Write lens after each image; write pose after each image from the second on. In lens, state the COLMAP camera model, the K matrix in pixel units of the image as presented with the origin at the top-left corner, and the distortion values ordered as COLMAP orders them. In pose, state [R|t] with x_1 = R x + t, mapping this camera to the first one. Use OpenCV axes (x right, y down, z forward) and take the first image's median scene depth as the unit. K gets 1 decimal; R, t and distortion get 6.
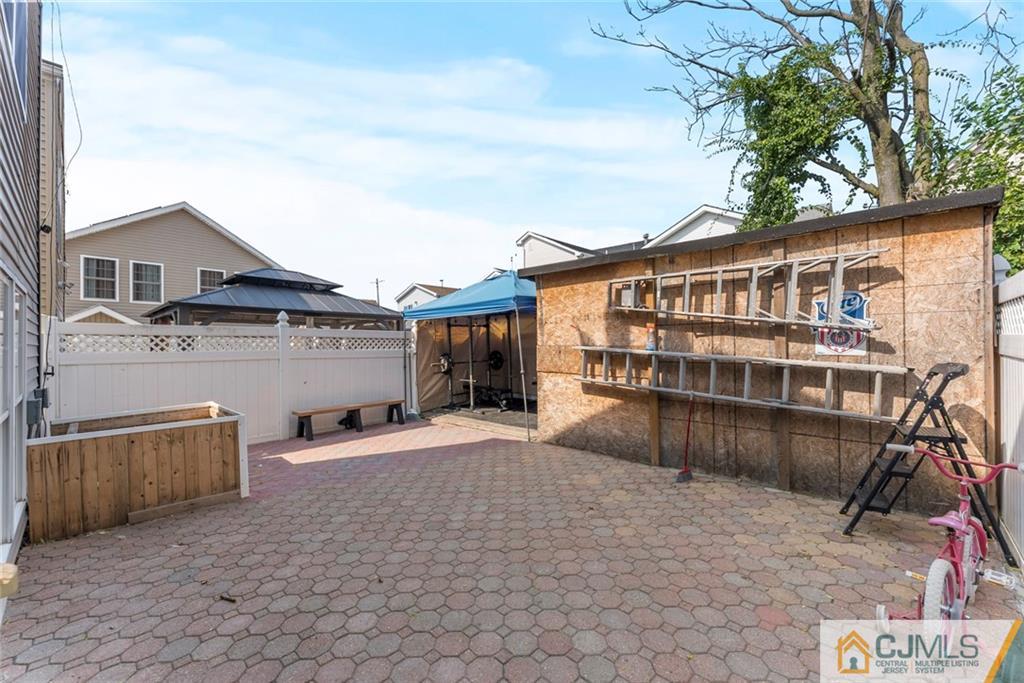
lens RADIAL K [[417.2, 0, 512.0], [0, 417.2, 342.8], [0, 0, 1]] dist [0.001399, 0.000228]
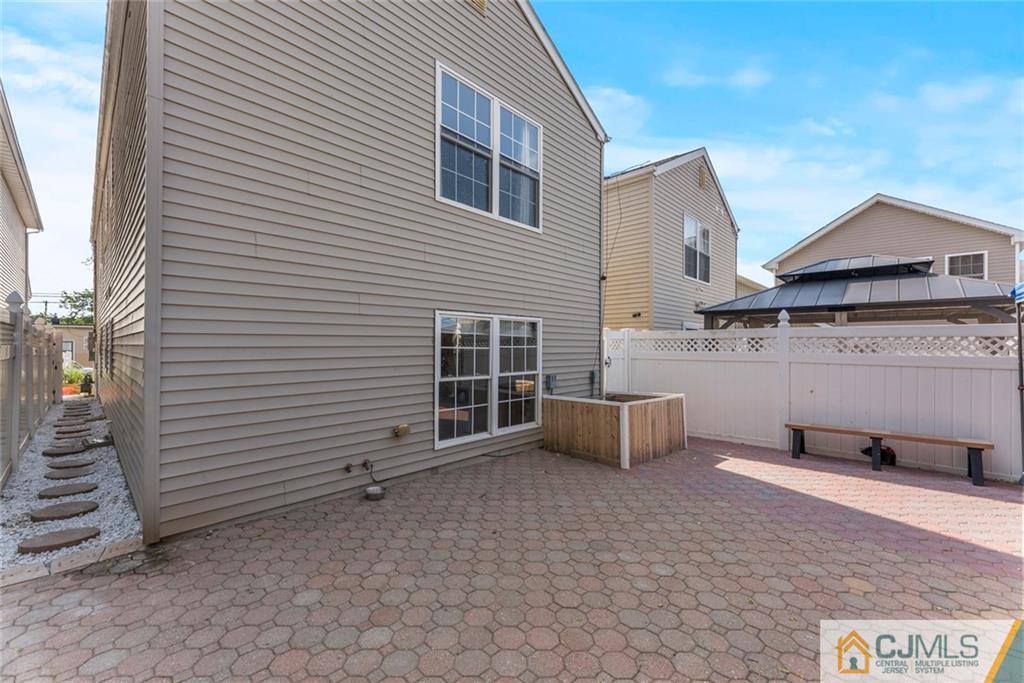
lens RADIAL K [[417.2, 0, 512.3], [0, 417.2, 346.3], [0, 0, 1]] dist [0.001399, 0.000228]
pose [[-0.017587, 0.004137, -0.999837, 0.615283], [0.003656, 0.999985, 0.004074, -0.002977], [0.999839, -0.003584, -0.017602, 0.691713]]
